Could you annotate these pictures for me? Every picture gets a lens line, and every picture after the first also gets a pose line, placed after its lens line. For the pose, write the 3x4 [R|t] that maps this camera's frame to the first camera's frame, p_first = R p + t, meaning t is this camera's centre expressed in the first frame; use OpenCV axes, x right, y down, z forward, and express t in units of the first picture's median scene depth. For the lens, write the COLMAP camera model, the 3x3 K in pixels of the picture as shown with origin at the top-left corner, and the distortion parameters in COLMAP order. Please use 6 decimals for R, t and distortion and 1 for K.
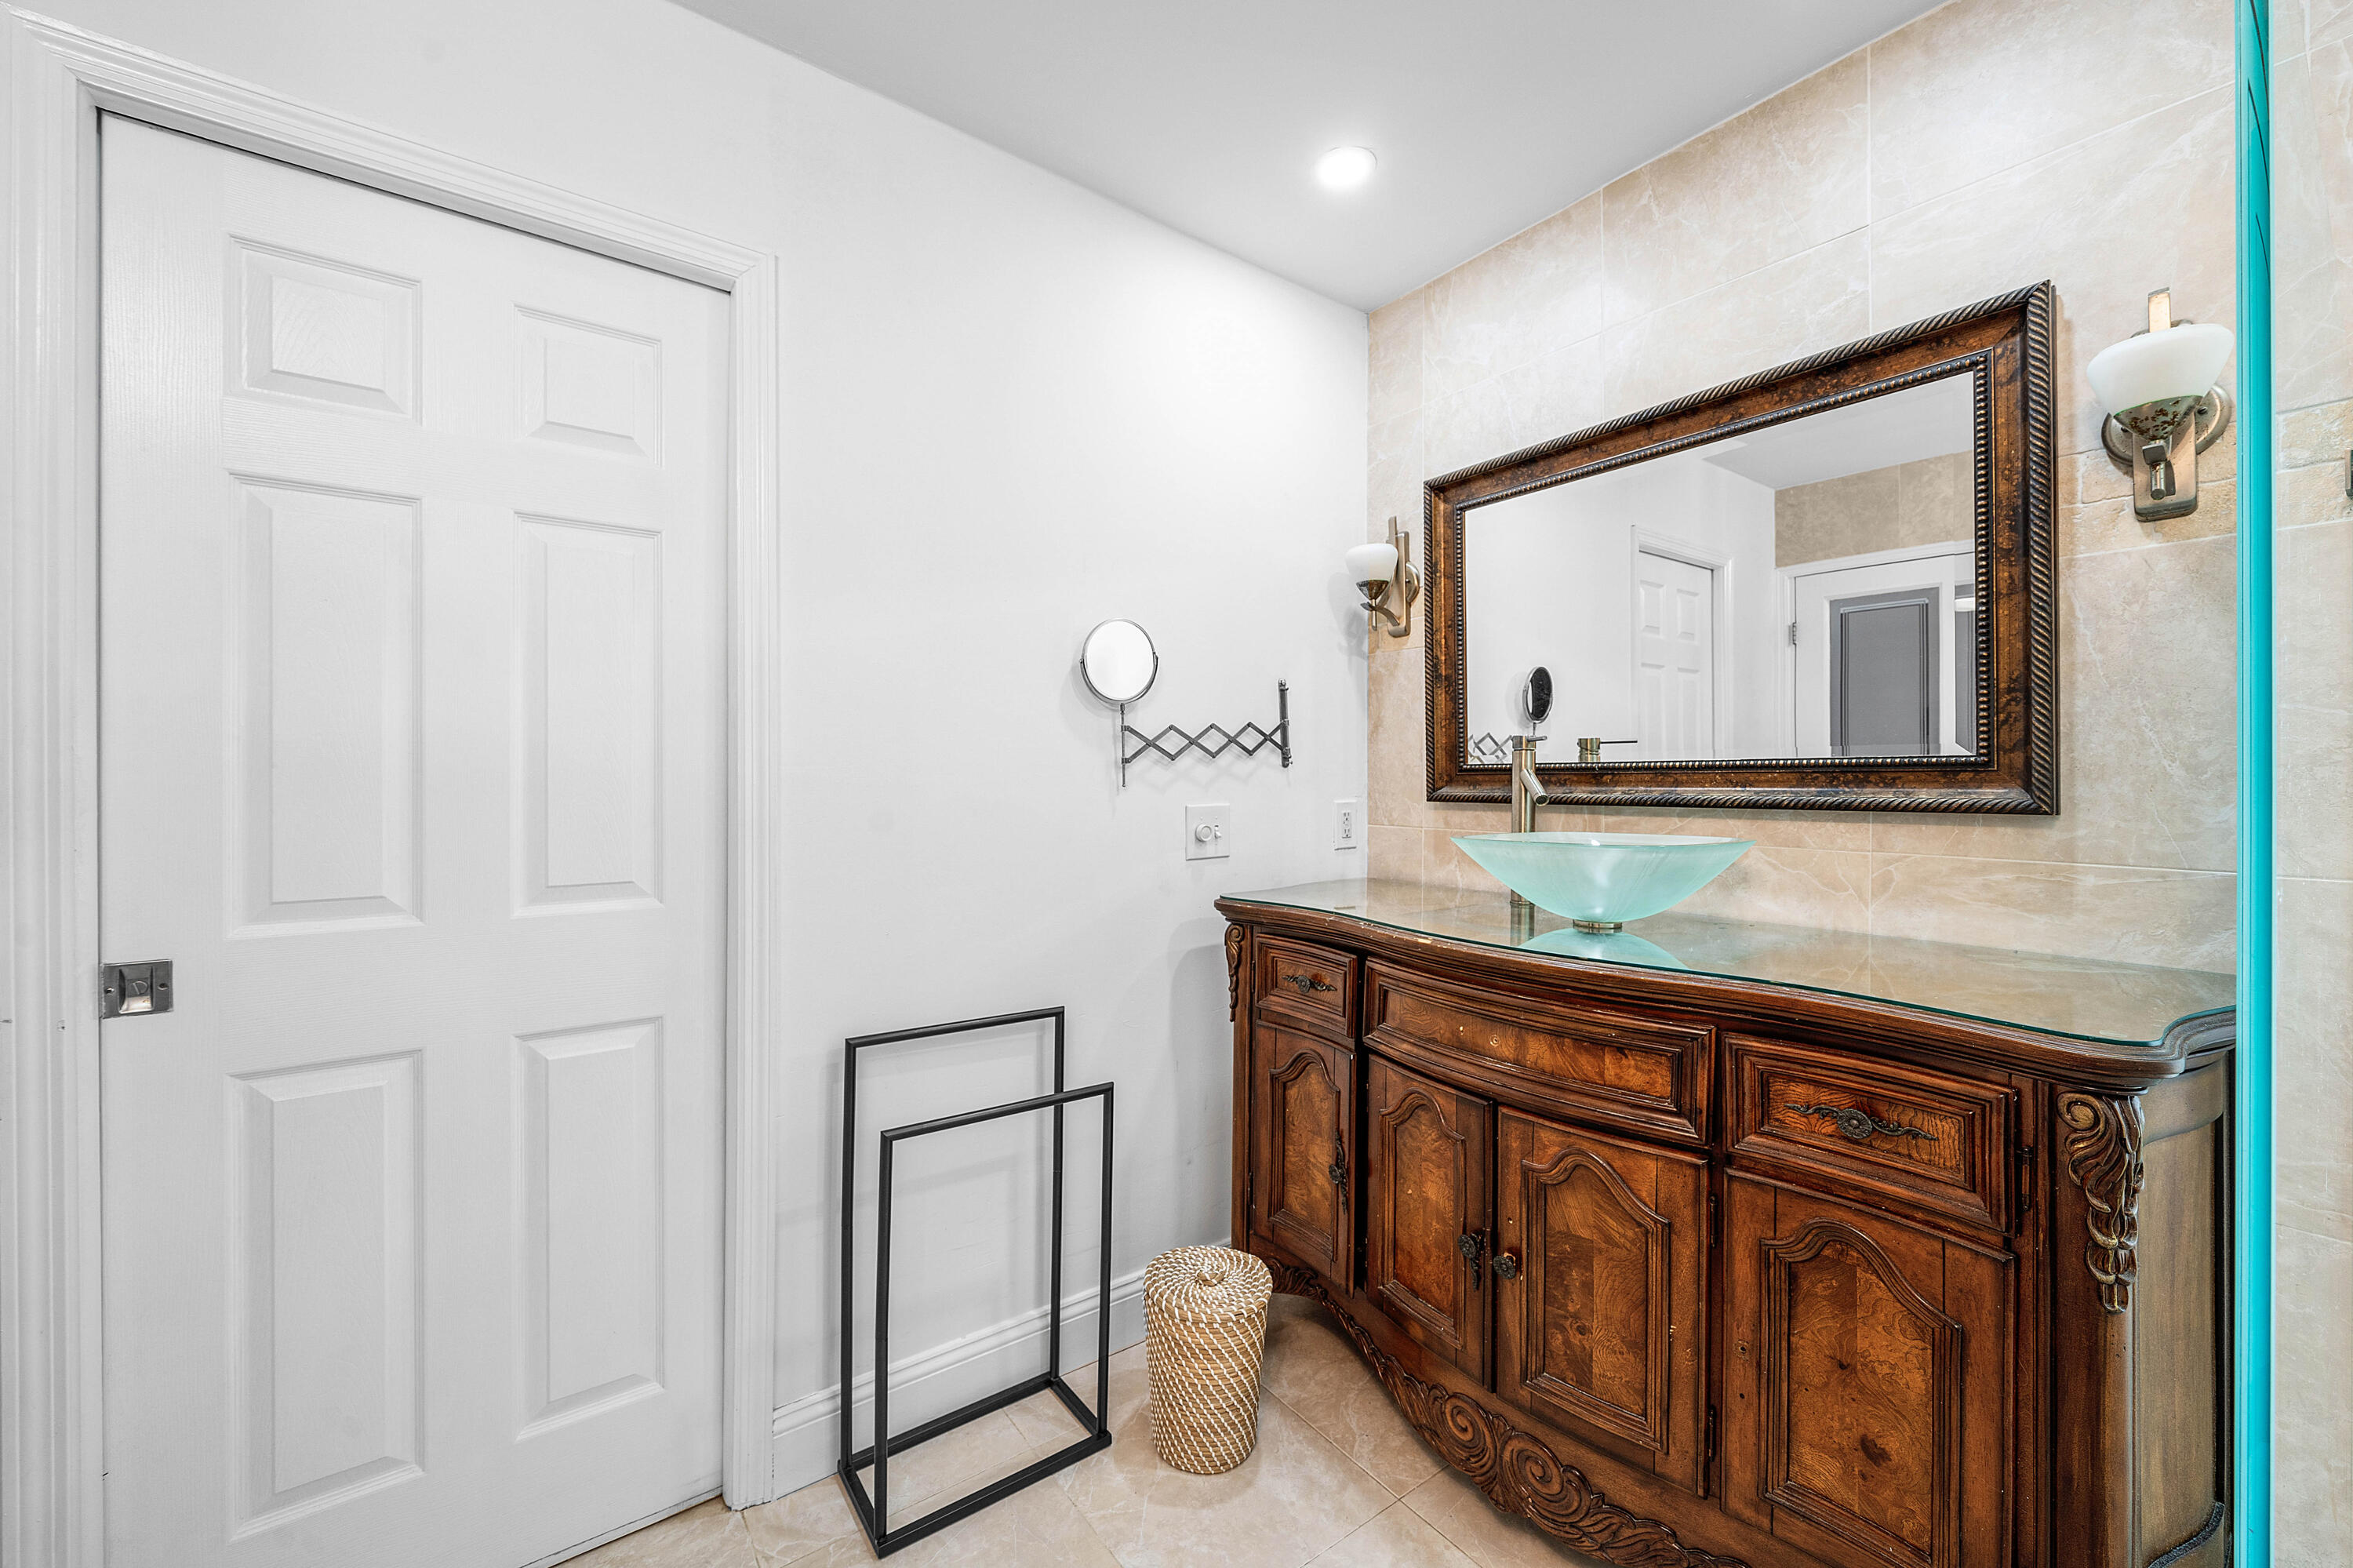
lens RADIAL K [[919.2, 0, 1176.4], [0, 919.2, 776.7], [0, 0, 1]] dist [-0.001232, -0.000418]
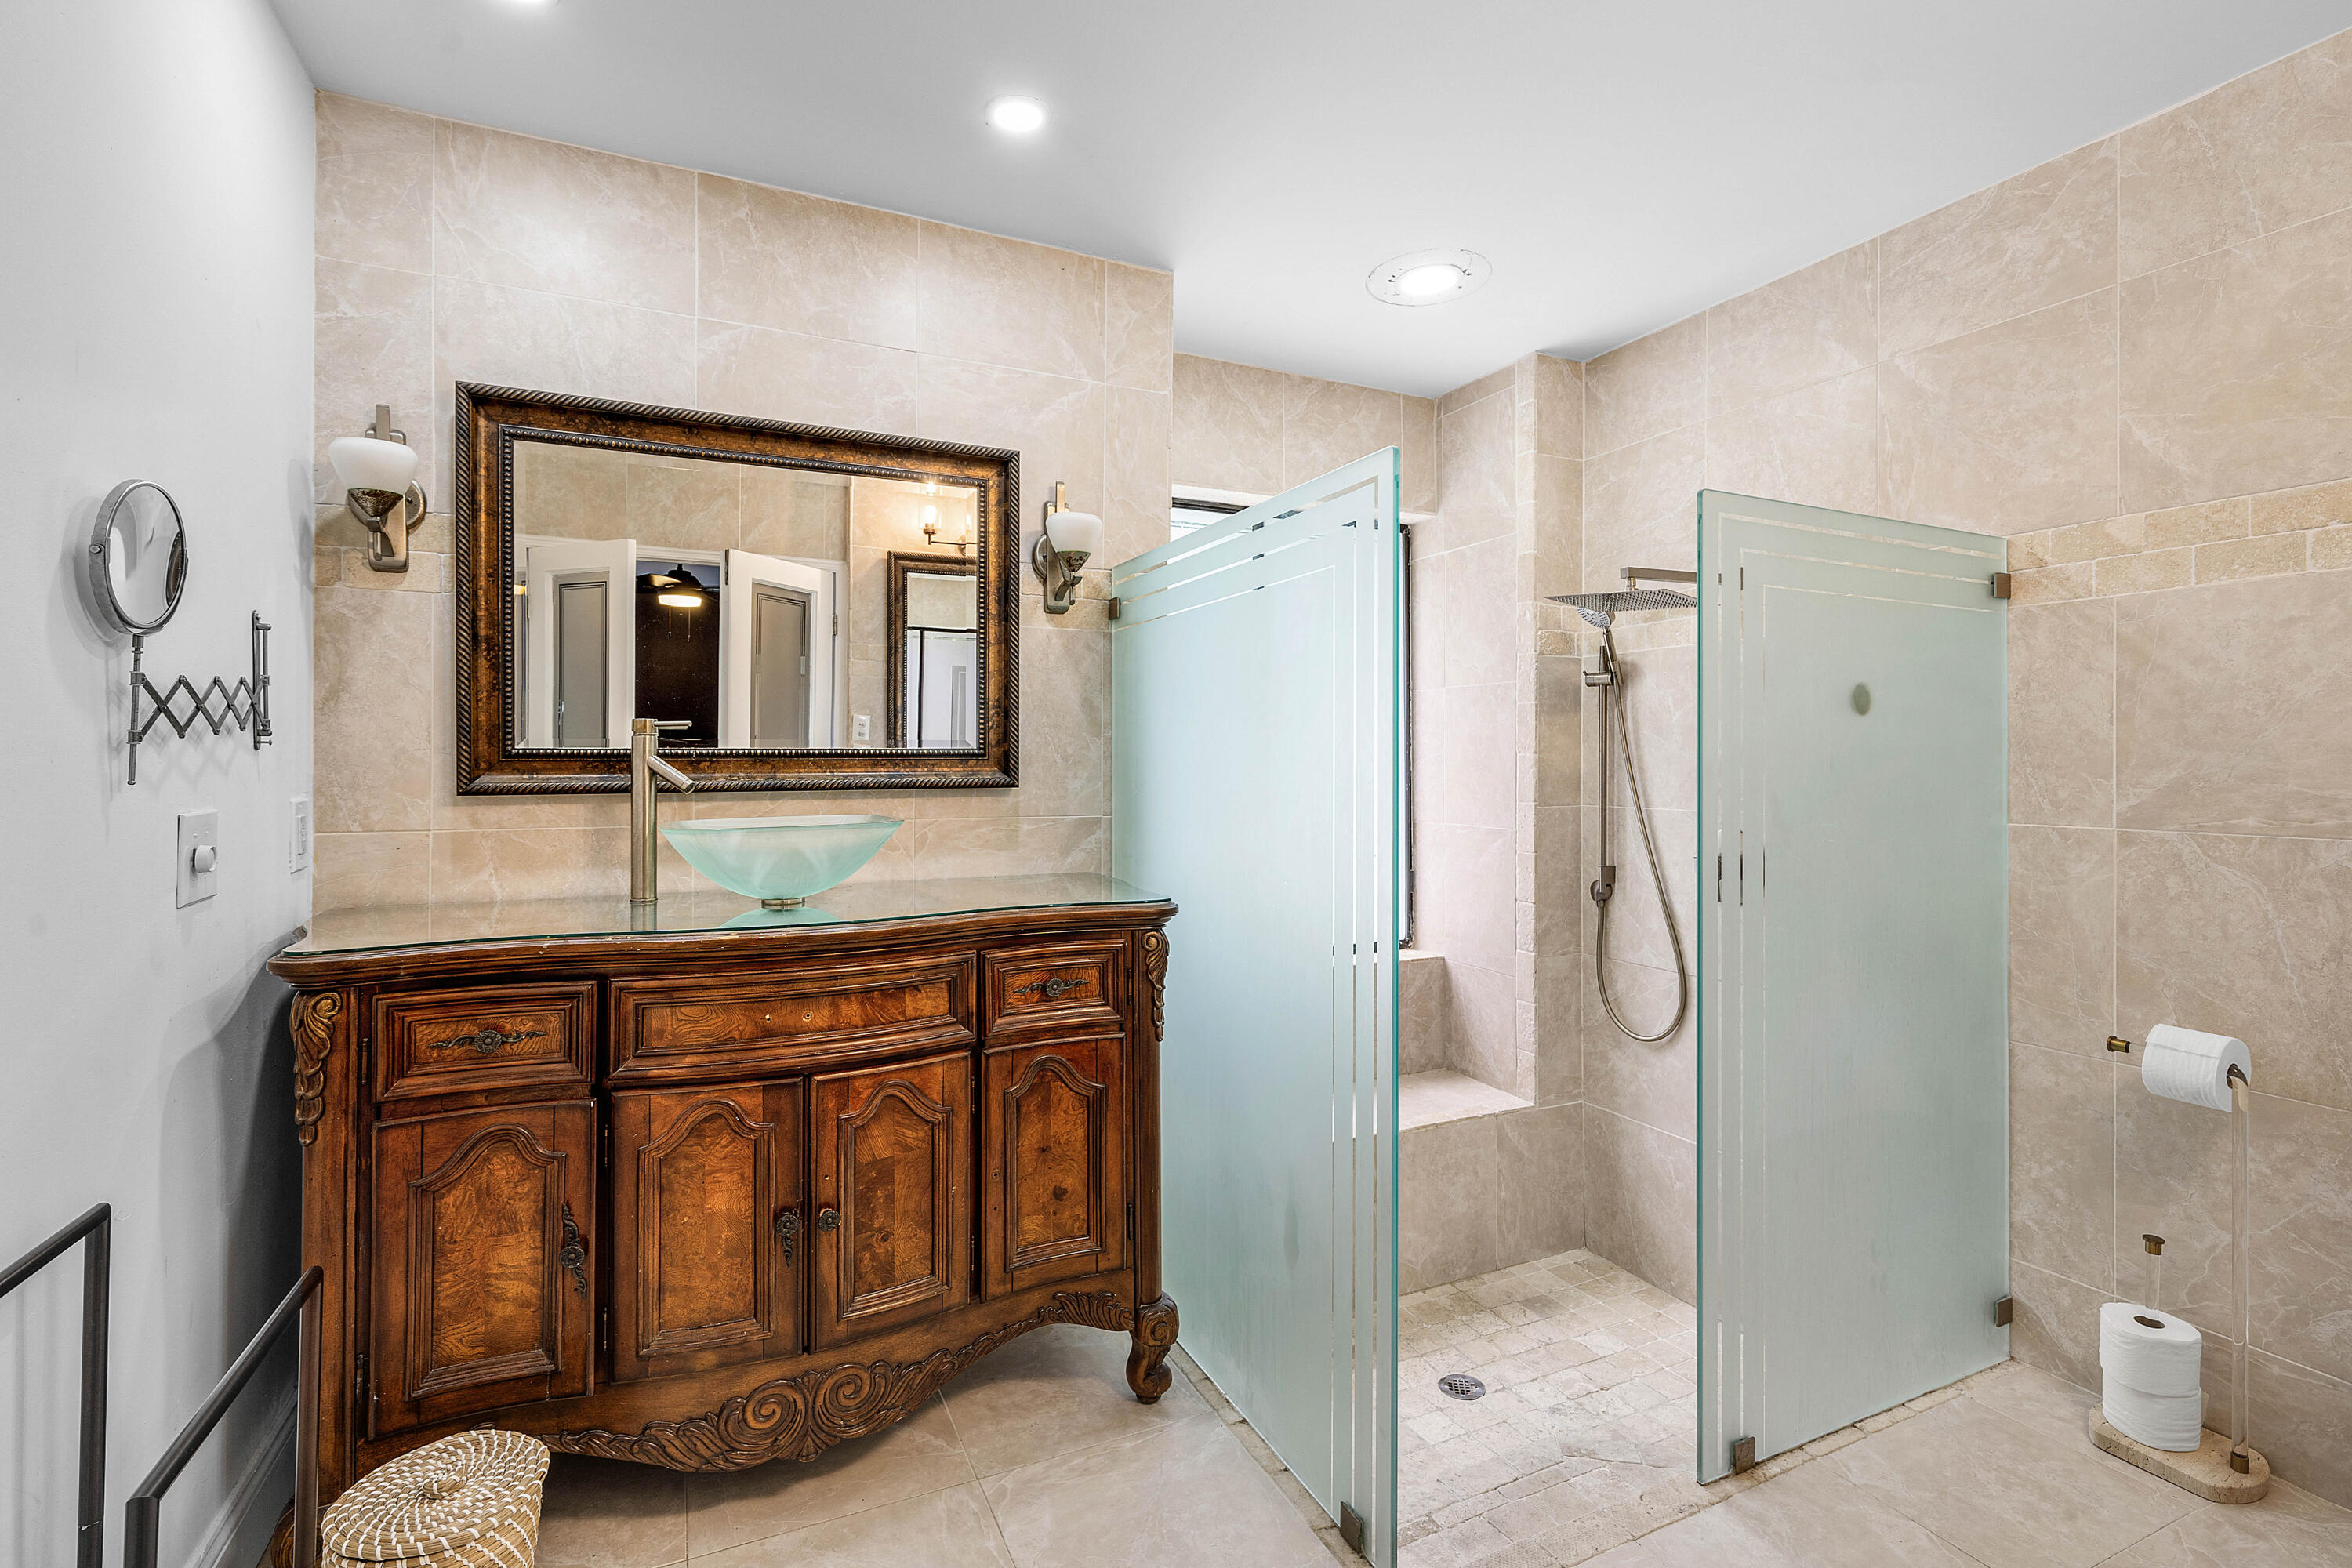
lens RADIAL K [[1083.6, 0, 1181.1], [0, 1083.6, 767.7], [0, 0, 1]] dist [-0.000145, -0.000319]
pose [[0.176966, -0.005931, 0.984199, -0.788474], [0.000115, 0.999982, 0.006006, -0.003040], [-0.984217, -0.000949, 0.176963, 0.361137]]
